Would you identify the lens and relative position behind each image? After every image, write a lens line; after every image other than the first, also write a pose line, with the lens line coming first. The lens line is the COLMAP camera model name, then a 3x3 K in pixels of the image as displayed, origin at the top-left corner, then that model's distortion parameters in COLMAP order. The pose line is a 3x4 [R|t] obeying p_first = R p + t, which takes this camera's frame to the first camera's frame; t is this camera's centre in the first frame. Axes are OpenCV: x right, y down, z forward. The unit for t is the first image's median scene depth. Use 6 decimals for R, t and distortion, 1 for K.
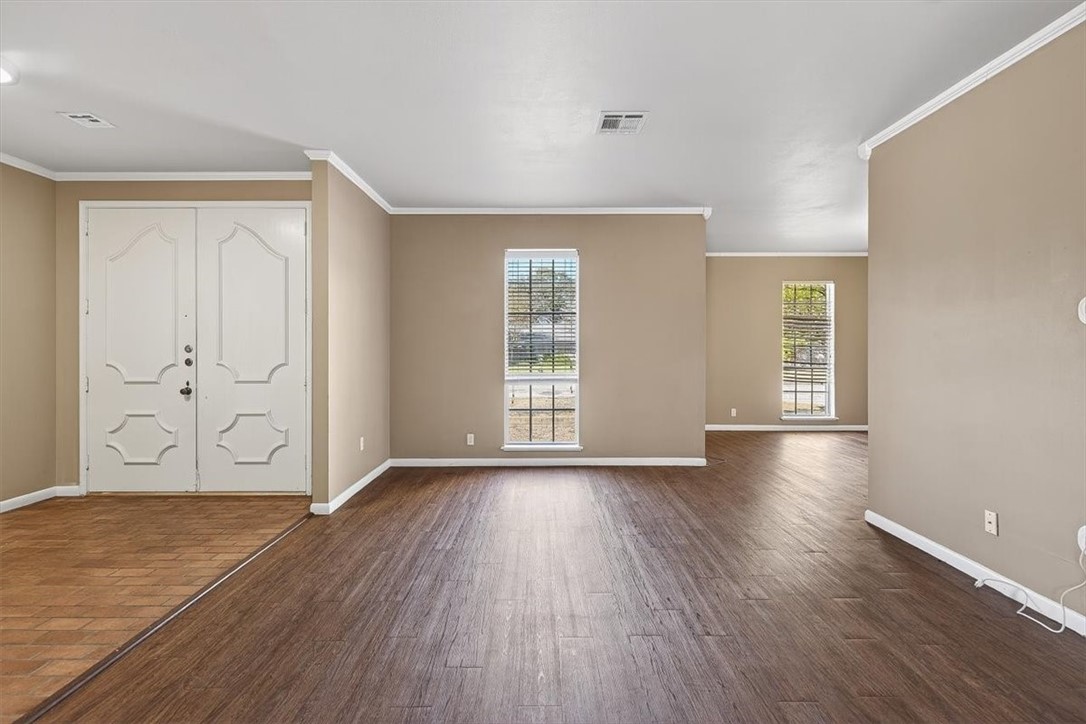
lens RADIAL K [[489.4, 0, 539.4], [0, 489.4, 348.6], [0, 0, 1]] dist [0.002036, -0.000211]
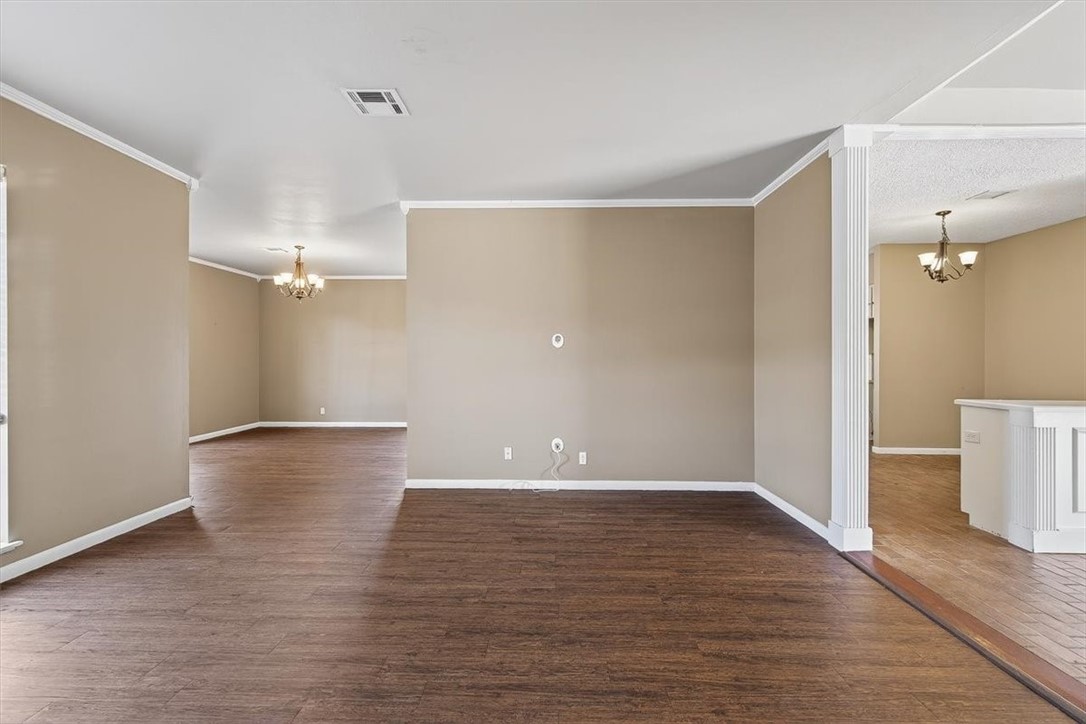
lens RADIAL K [[478.0, 0, 543.4], [0, 478.0, 359.9], [0, 0, 1]] dist [-0.000248, -0.000710]
pose [[0.019087, -0.004061, 0.999810, -0.525204], [0.005305, 0.999978, 0.003960, 0.002128], [-0.999804, 0.005228, 0.019108, 0.524289]]
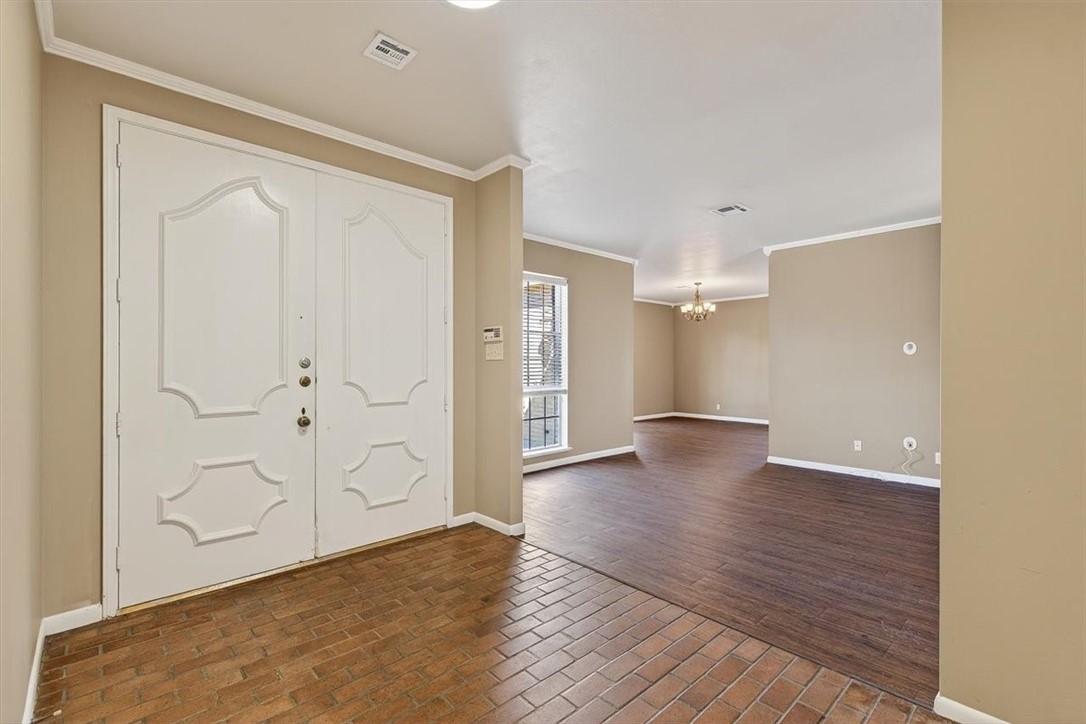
lens RADIAL K [[486.1, 0, 543.0], [0, 486.1, 362.0], [0, 0, 1]] dist [0.013128, 0.000183]
pose [[0.734869, 0.004670, 0.678193, -0.947939], [0.001943, 0.999958, -0.008991, 0.006029], [-0.678206, 0.007925, 0.734829, 0.231931]]
